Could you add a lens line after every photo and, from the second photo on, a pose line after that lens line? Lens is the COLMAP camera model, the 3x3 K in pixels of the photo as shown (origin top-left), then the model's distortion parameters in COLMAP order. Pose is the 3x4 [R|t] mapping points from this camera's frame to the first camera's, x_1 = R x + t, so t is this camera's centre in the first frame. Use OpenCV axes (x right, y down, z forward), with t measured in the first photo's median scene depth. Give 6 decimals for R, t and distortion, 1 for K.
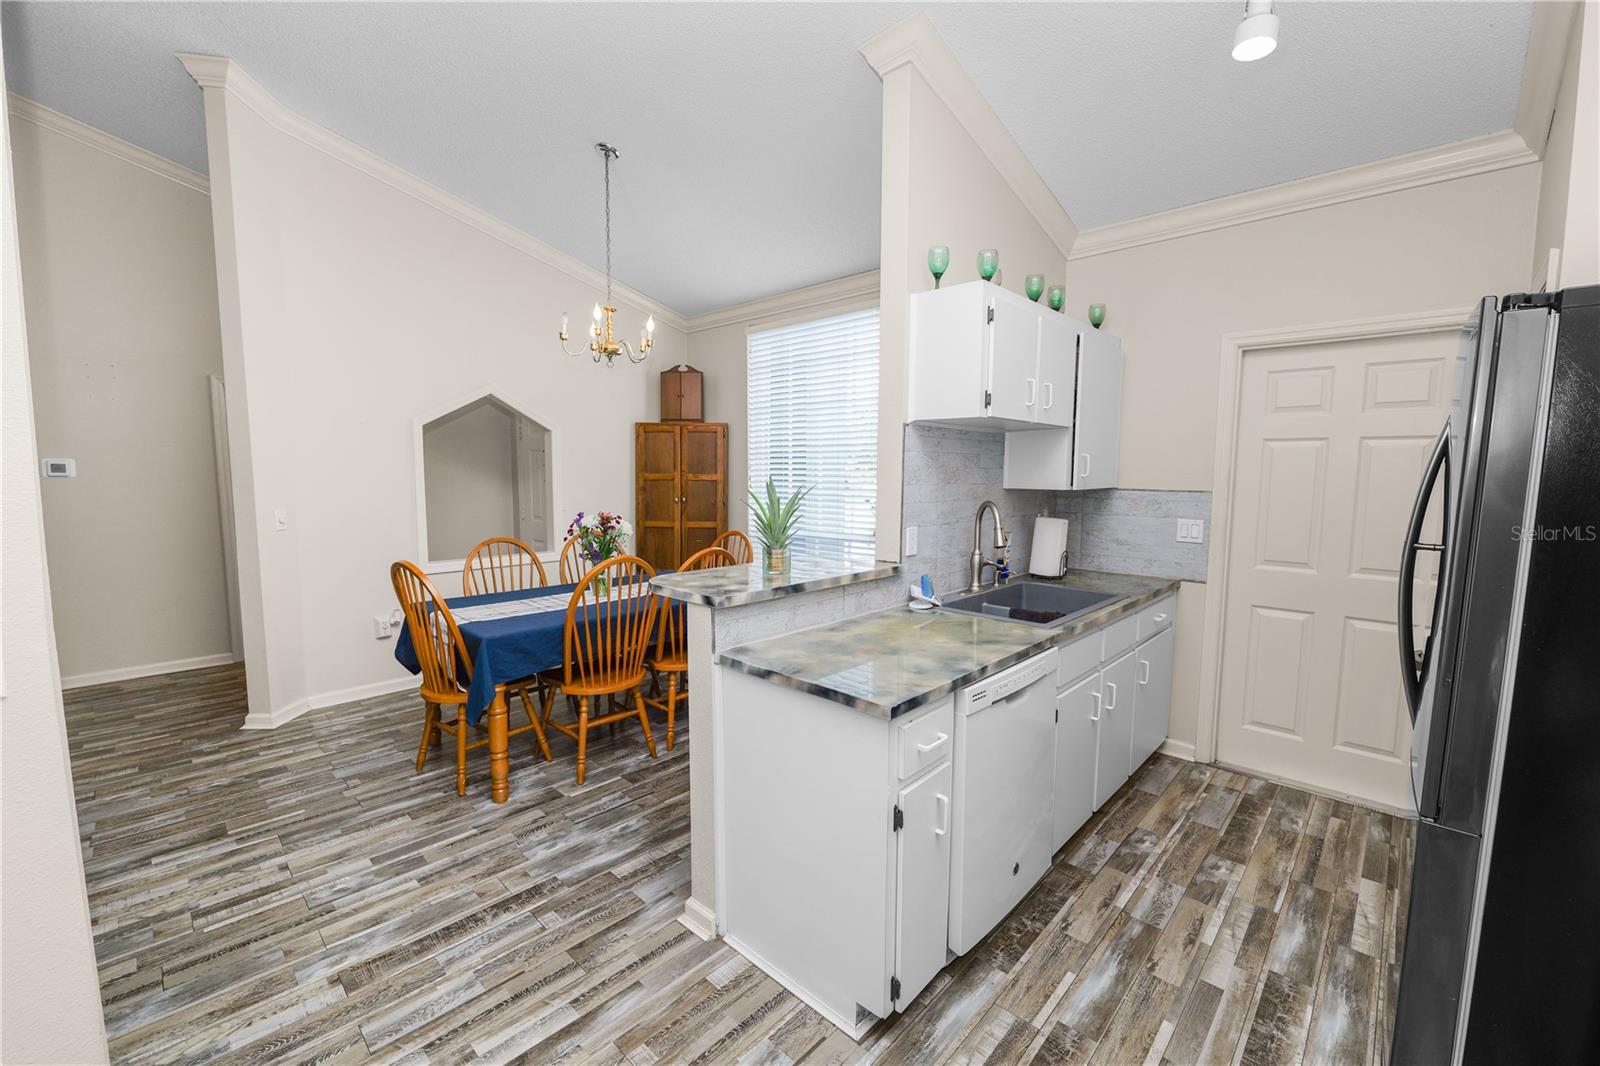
lens RADIAL K [[651.5, 0, 801.9], [0, 651.5, 532.5], [0, 0, 1]] dist [-0.013914, 0.001216]
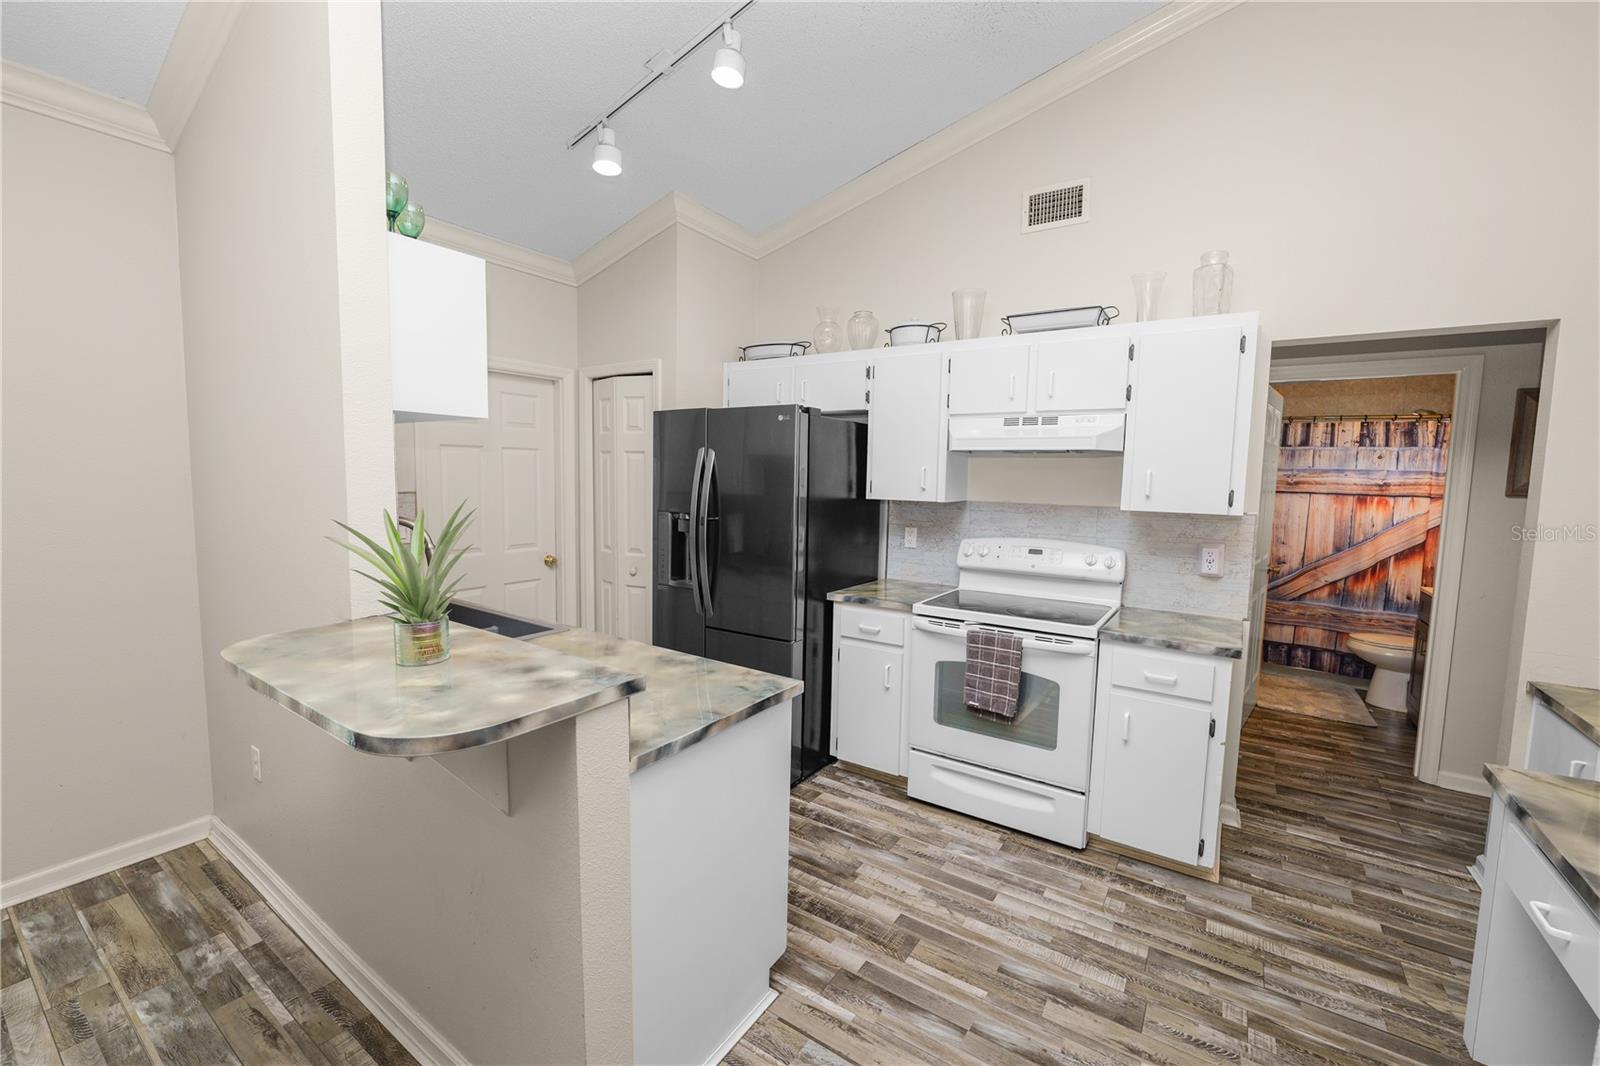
lens RADIAL K [[651.5, 0, 798.1], [0, 651.5, 532.7], [0, 0, 1]] dist [-0.013914, 0.001216]
pose [[-0.164645, -0.099510, 0.981320, -0.480805], [0.074066, 0.990842, 0.112902, -0.068823], [-0.983568, 0.091271, -0.155767, 0.542753]]
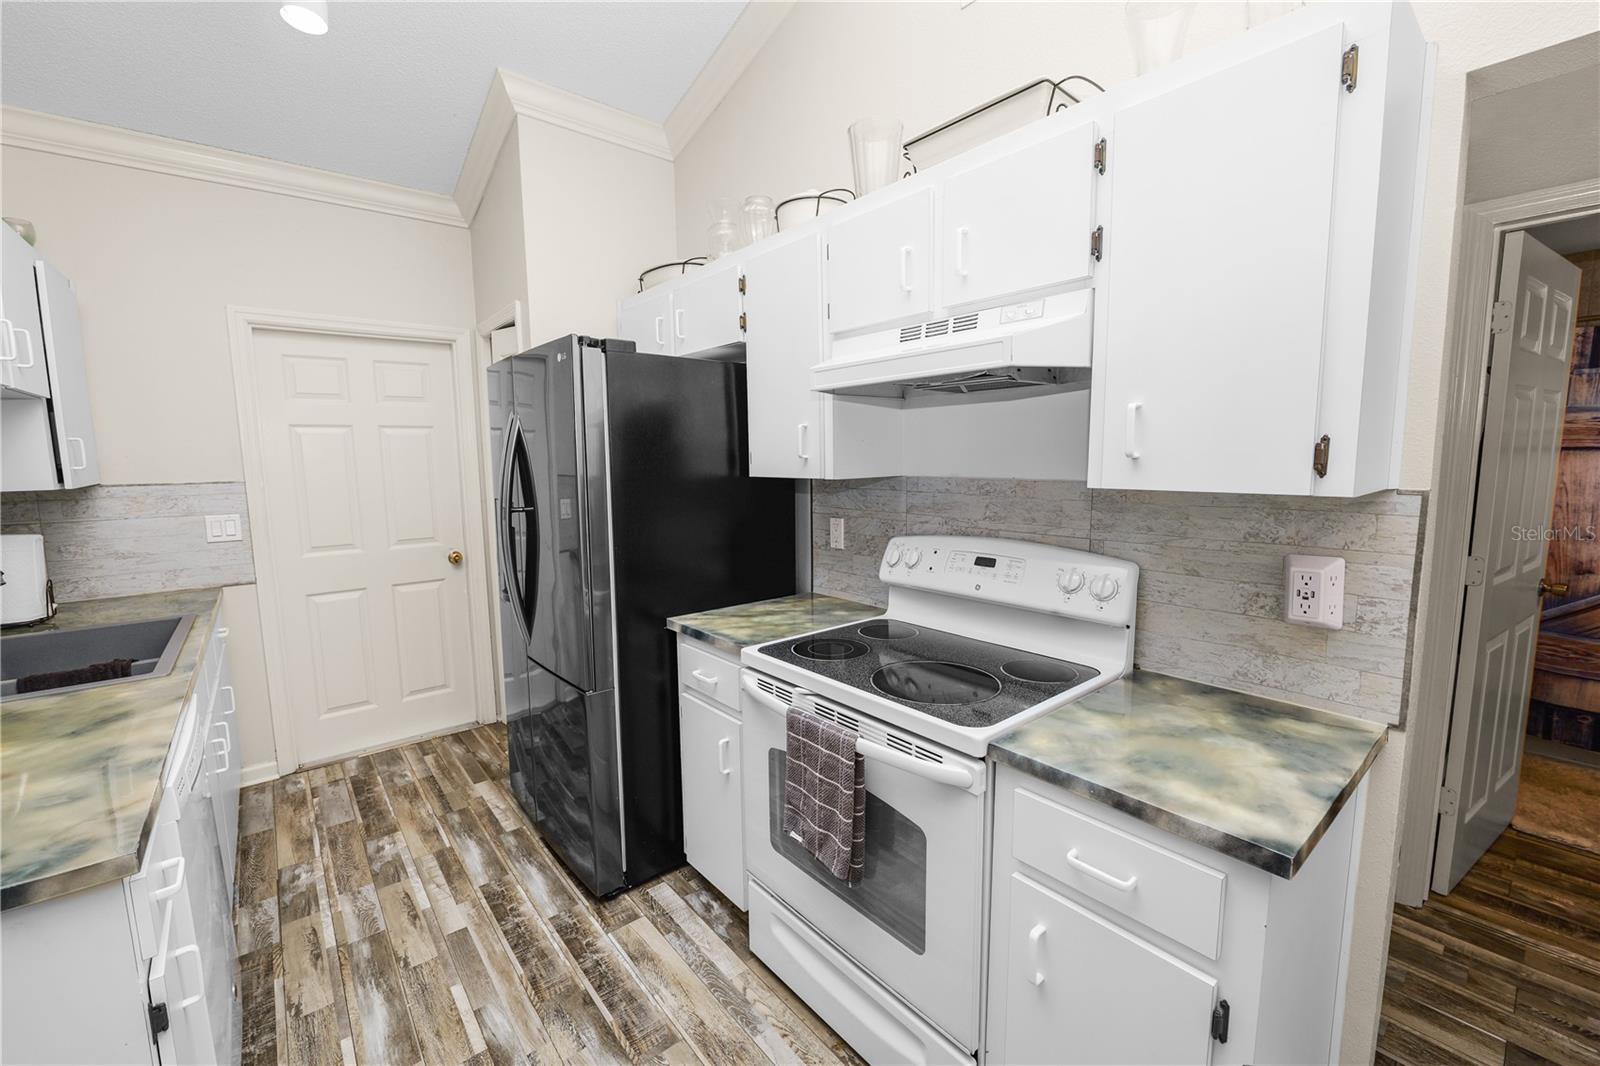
lens RADIAL K [[651.5, 0, 793.4], [0, 651.5, 529.9], [0, 0, 1]] dist [-0.013914, 0.001216]
pose [[0.120407, -0.124189, 0.984926, -0.156330], [0.109322, 0.987769, 0.111183, -0.012359], [-0.986687, 0.094287, 0.132511, 0.130952]]
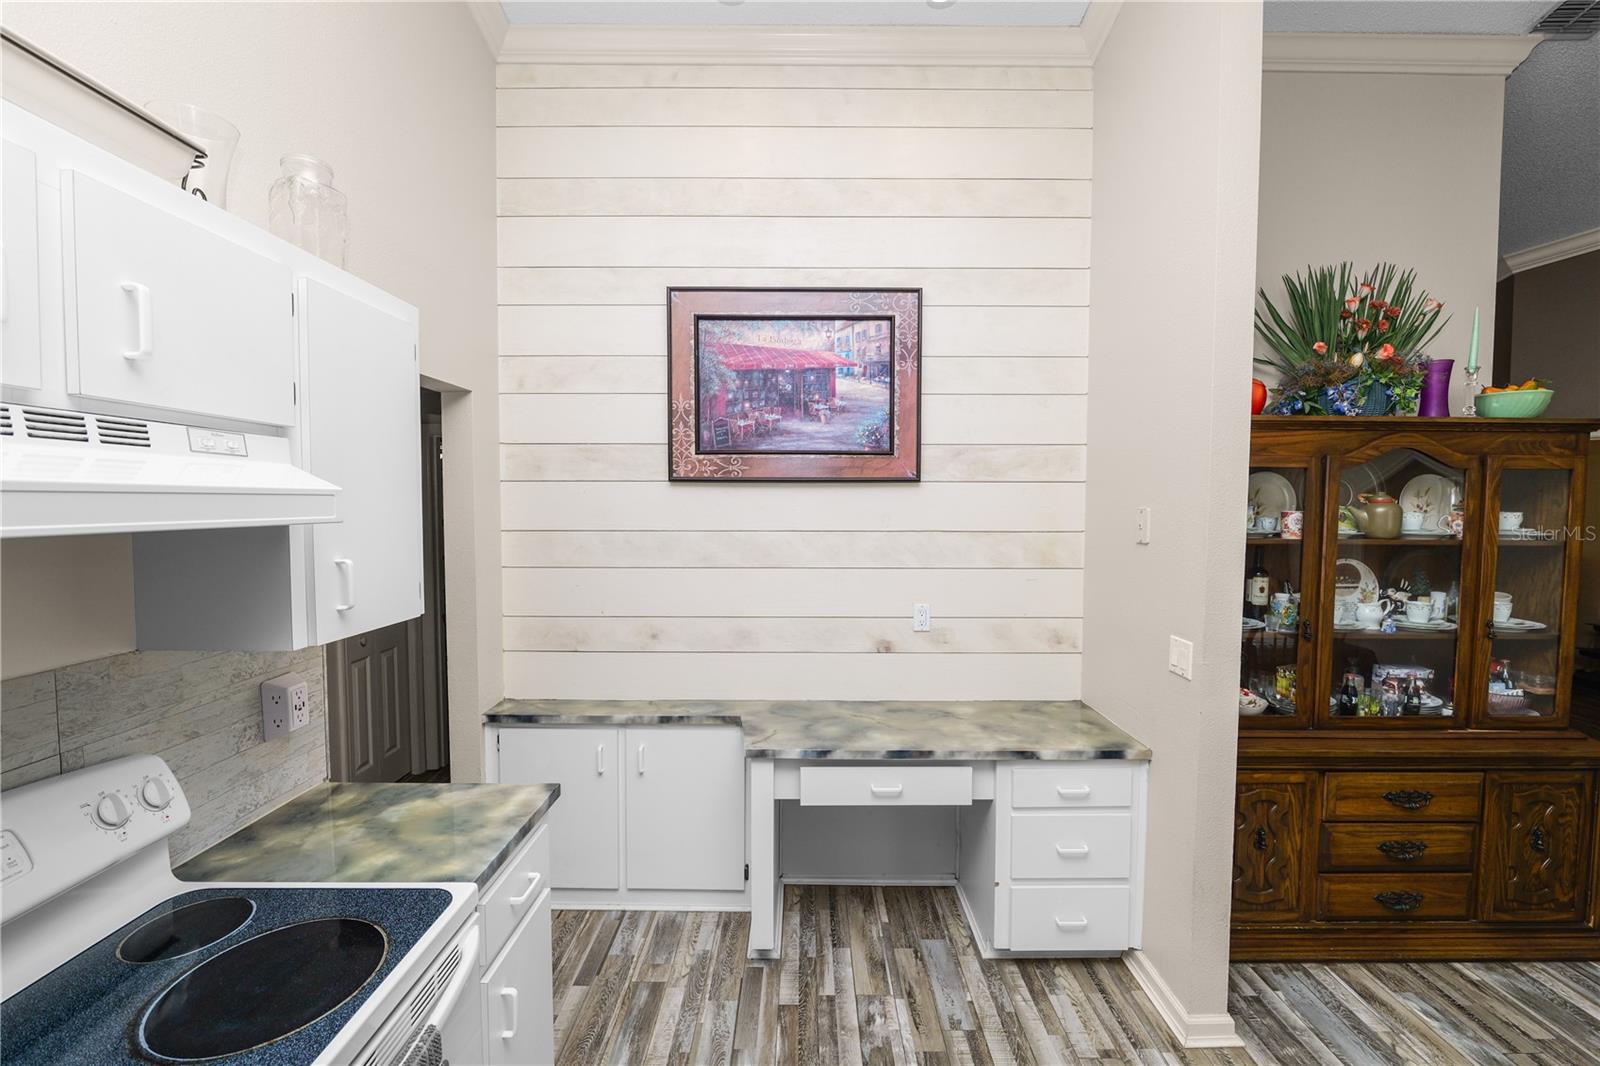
lens RADIAL K [[651.5, 0, 797.5], [0, 651.5, 532.9], [0, 0, 1]] dist [-0.013914, 0.001216]
pose [[-0.727436, 0.023682, -0.685767, 0.322499], [-0.071943, 0.991264, 0.110546, -0.103350], [0.682394, 0.129751, -0.719377, 0.461242]]
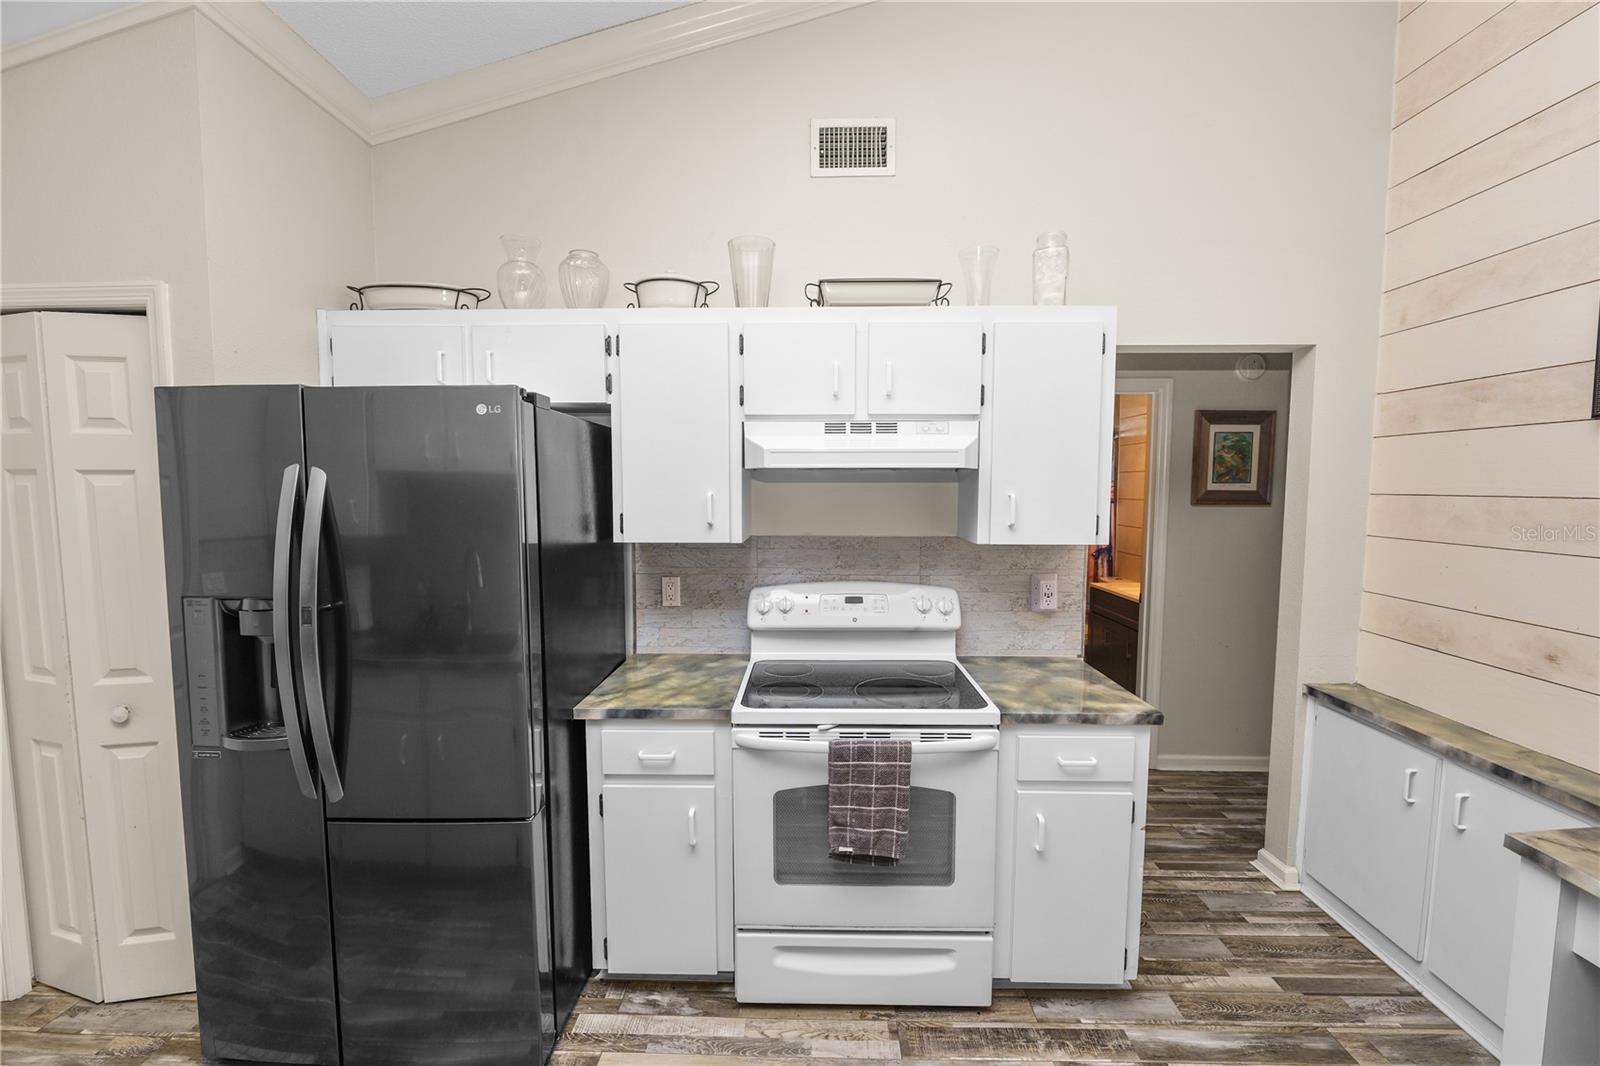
lens RADIAL K [[651.5, 0, 799.9], [0, 651.5, 533.6], [0, 0, 1]] dist [-0.013914, 0.001216]
pose [[-0.669971, -0.063773, 0.739643, -0.088918], [0.065878, 0.987266, 0.144796, -0.090304], [-0.739459, 0.145735, -0.657238, 0.565284]]
